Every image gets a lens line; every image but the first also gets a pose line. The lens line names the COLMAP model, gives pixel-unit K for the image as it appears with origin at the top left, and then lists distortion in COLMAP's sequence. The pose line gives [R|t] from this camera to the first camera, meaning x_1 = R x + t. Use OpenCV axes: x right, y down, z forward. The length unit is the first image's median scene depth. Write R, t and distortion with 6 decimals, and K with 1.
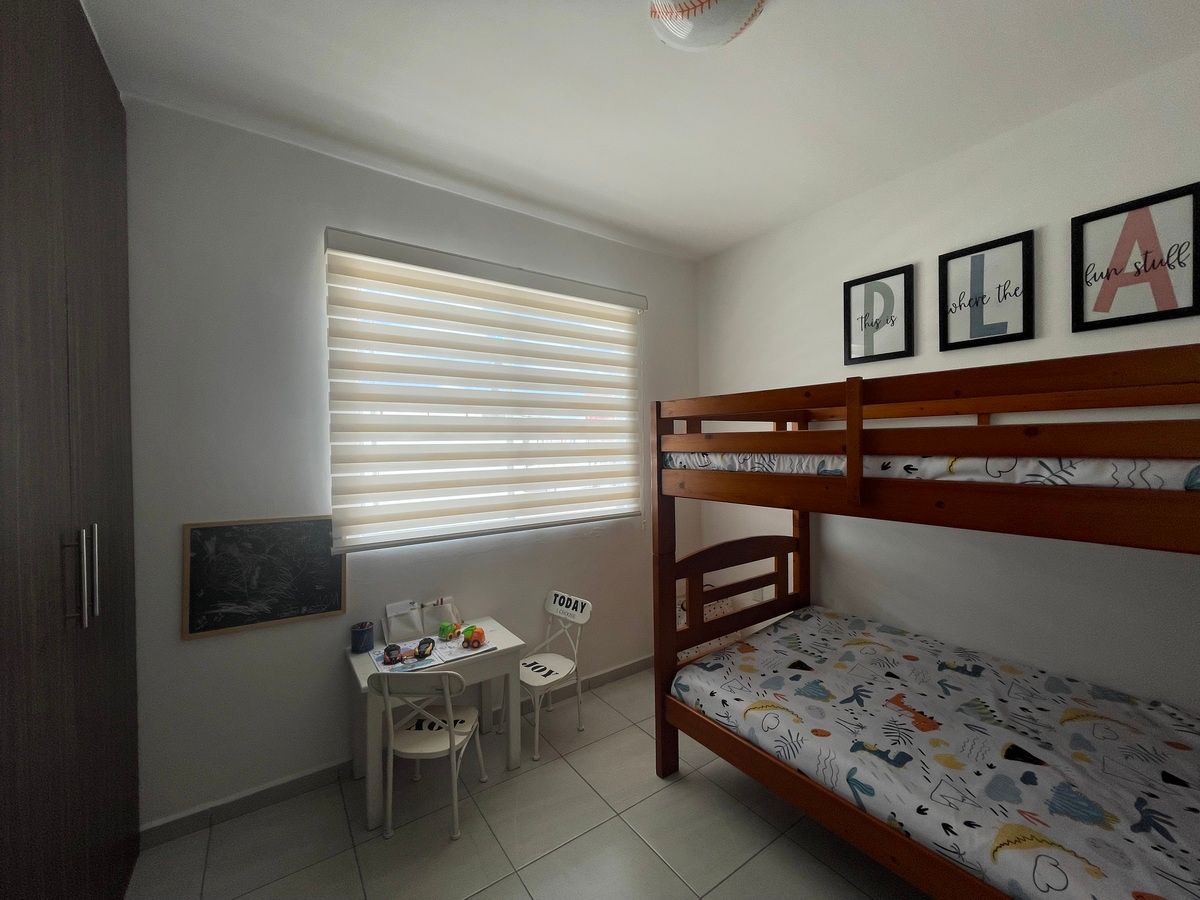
lens RADIAL K [[484.8, 0, 600.6], [0, 484.8, 446.6], [0, 0, 1]] dist [-0.001593, 0.000044]
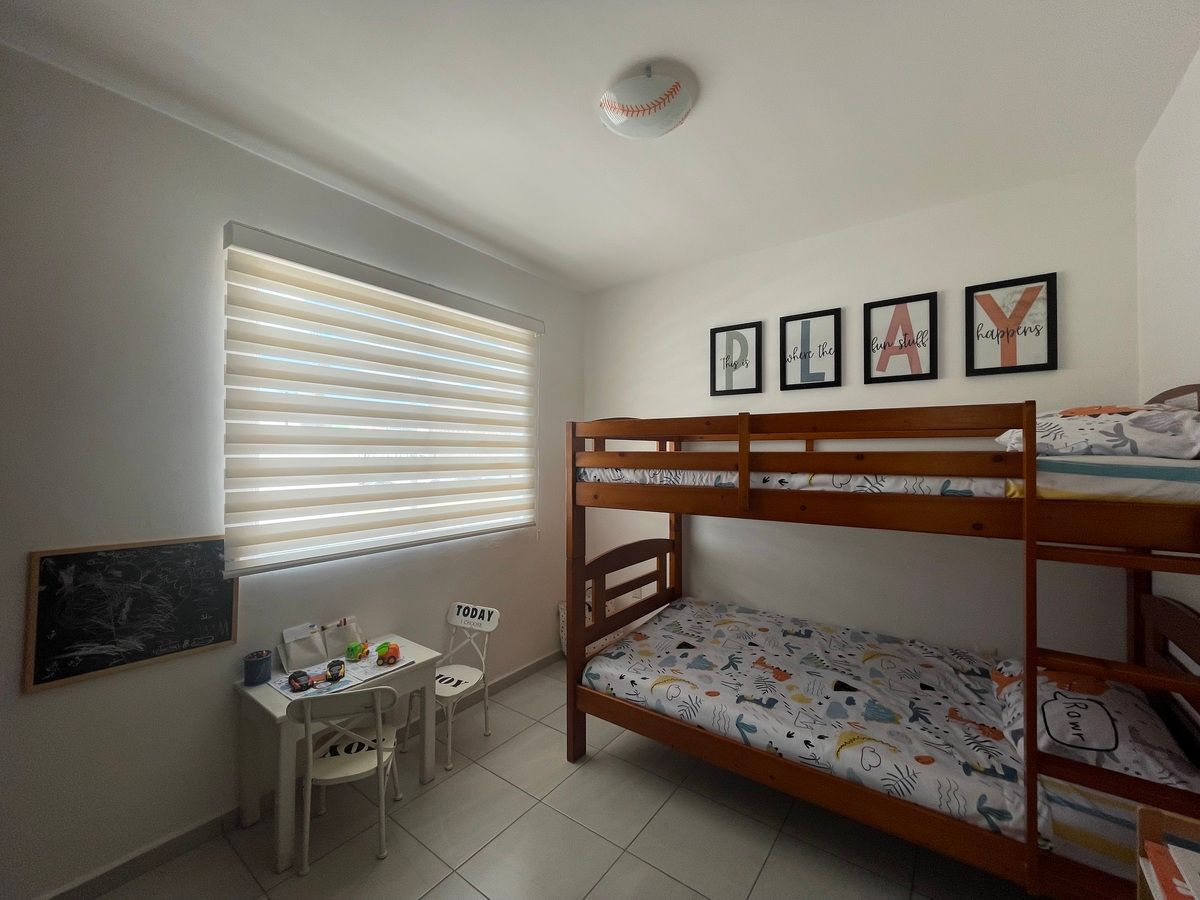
lens RADIAL K [[484.8, 0, 600.6], [0, 484.8, 446.6], [0, 0, 1]] dist [-0.001593, 0.000044]
pose [[0.948952, 0.018278, 0.314892, -0.182660], [-0.010862, 0.999621, -0.025290, -0.008965], [-0.315235, 0.020579, 0.948791, -0.087324]]
